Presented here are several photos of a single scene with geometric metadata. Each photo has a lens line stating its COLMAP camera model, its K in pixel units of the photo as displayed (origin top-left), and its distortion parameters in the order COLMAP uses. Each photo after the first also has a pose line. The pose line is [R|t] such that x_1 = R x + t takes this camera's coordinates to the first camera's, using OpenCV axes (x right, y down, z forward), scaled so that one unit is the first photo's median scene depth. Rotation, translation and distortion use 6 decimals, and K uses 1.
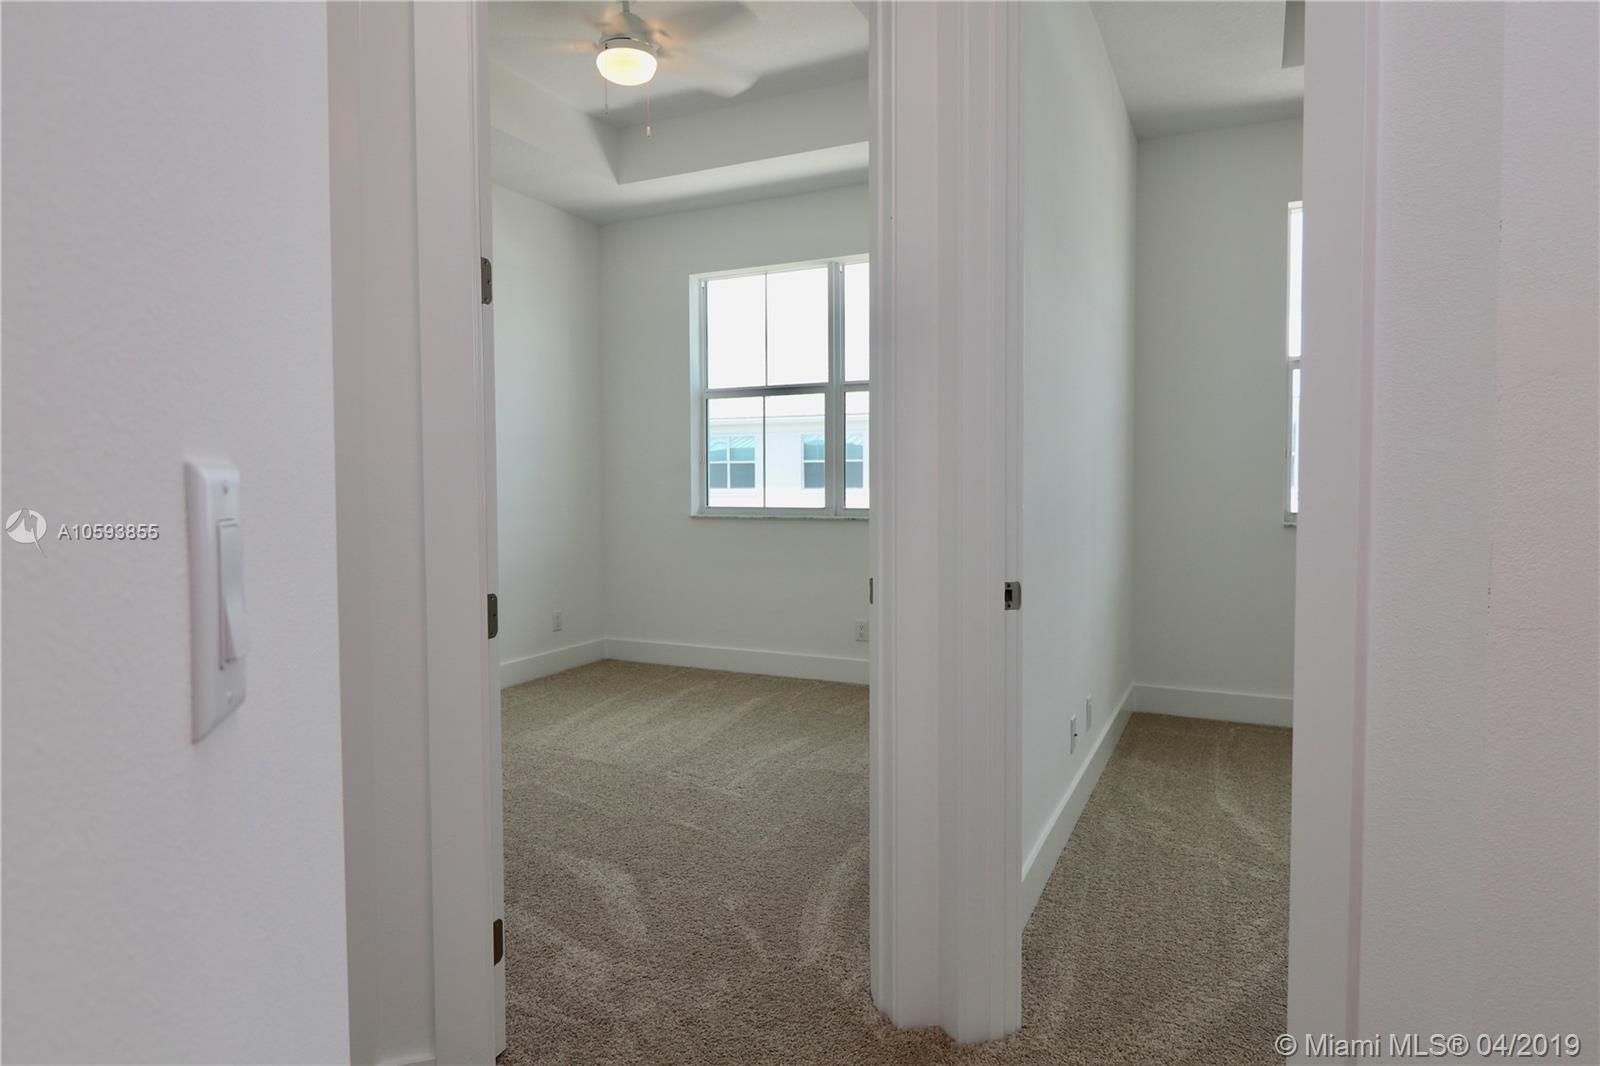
lens RADIAL K [[940.5, 0, 800.5], [0, 940.5, 516.6], [0, 0, 1]] dist [0.013322, -0.016098]
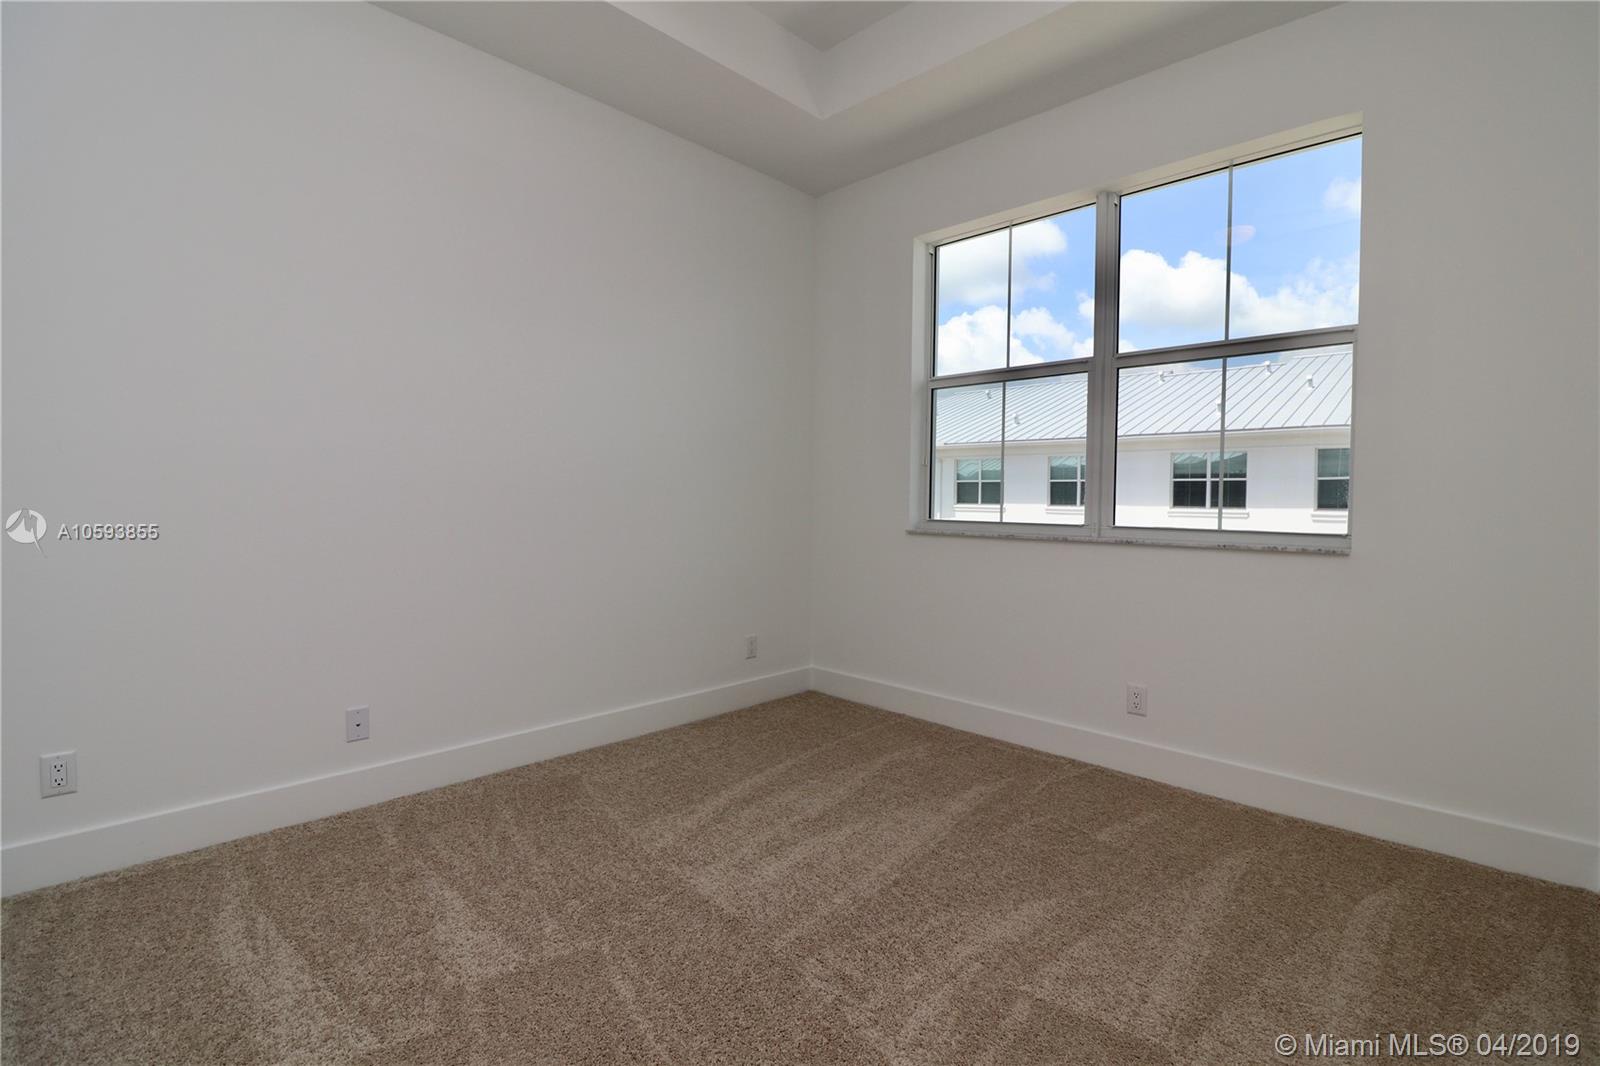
lens RADIAL K [[740.6, 0, 809.3], [0, 740.6, 516.2], [0, 0, 1]] dist [-0.002747, -0.012180]
pose [[0.952594, 0.025205, -0.303200, -0.003946], [-0.029745, 0.999504, -0.010367, -0.003696], [0.302788, 0.018894, 0.952871, 0.369958]]
